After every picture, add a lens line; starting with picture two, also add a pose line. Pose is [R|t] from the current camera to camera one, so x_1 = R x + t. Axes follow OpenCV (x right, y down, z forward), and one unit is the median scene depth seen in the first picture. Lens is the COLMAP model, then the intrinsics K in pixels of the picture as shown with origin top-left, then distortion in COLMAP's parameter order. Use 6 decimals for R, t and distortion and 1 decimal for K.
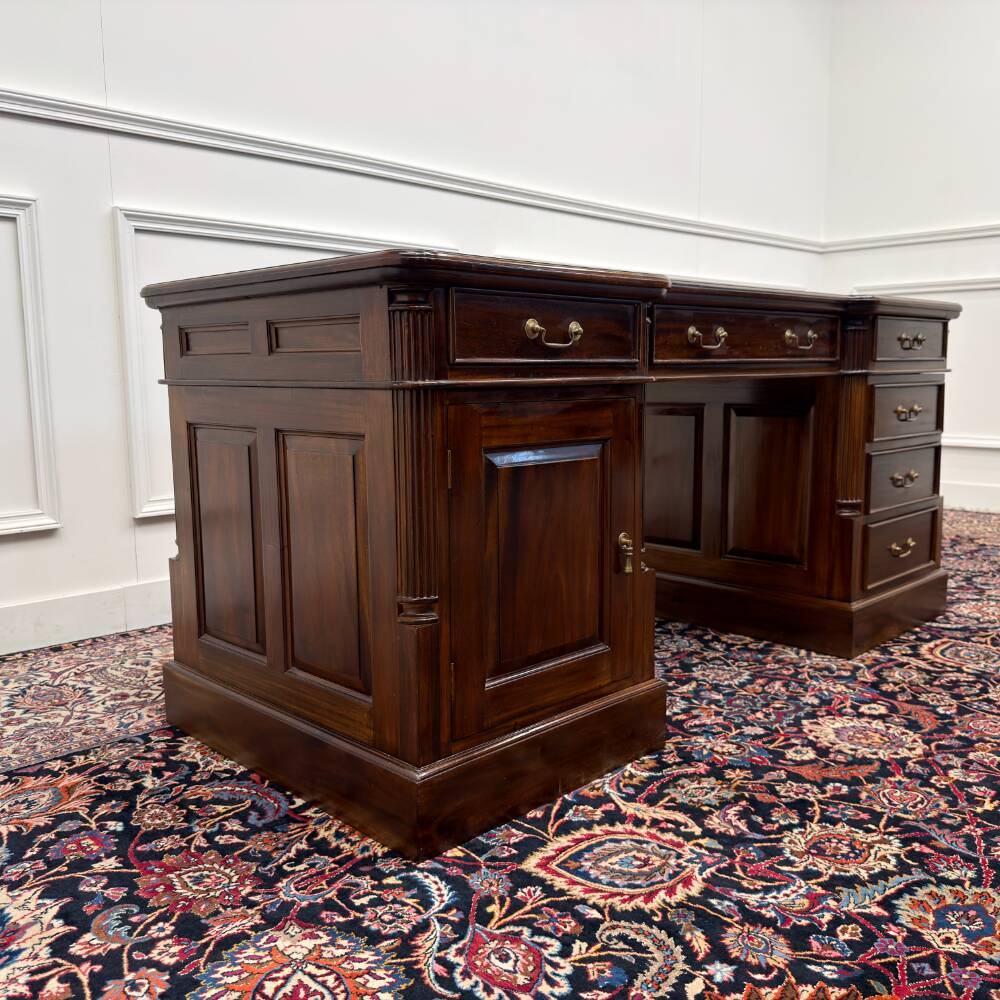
lens RADIAL K [[927.6, 0, 500.0], [0, 927.6, 511.4], [0, 0, 1]] dist [0.150802, -0.320621]
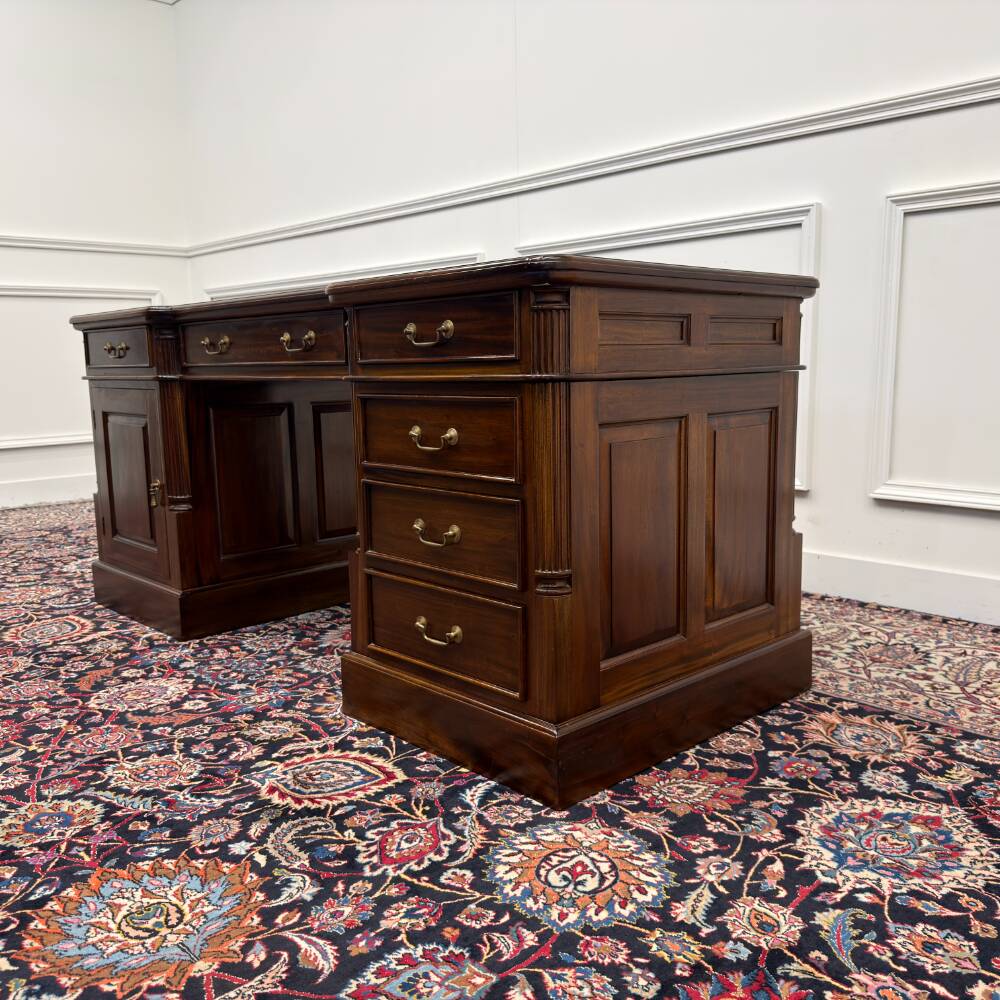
lens RADIAL K [[927.6, 0, 500.0], [0, 927.6, 511.4], [0, 0, 1]] dist [0.150802, -0.320621]
pose [[-0.019895, 0.169274, -0.985368, 1.665701], [-0.125024, 0.977406, 0.170430, -0.261348], [0.991954, 0.126585, 0.001717, 1.584255]]
